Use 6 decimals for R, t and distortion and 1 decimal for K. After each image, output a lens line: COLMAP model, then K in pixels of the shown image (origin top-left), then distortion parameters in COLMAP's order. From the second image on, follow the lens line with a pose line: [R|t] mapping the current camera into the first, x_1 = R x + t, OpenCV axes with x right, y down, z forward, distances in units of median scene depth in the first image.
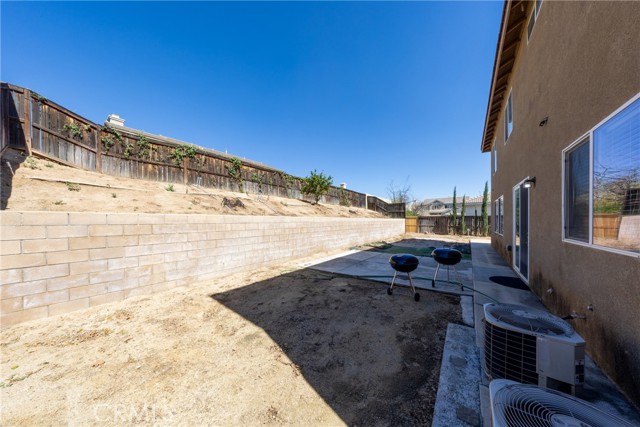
lens RADIAL K [[185.9, 0, 315.9], [0, 185.9, 219.9], [0, 0, 1]] dist [-0.005112, -0.000193]
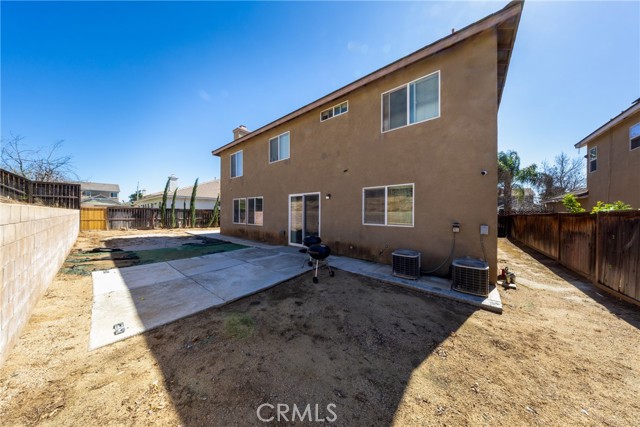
lens RADIAL K [[185.9, 0, 317.4], [0, 185.9, 212.3], [0, 0, 1]] dist [-0.005112, -0.000193]
pose [[0.043808, 0.002699, 0.999036, -0.565589], [-0.007360, 0.999970, -0.002379, -0.018643], [-0.999013, -0.007249, 0.043826, 0.741651]]
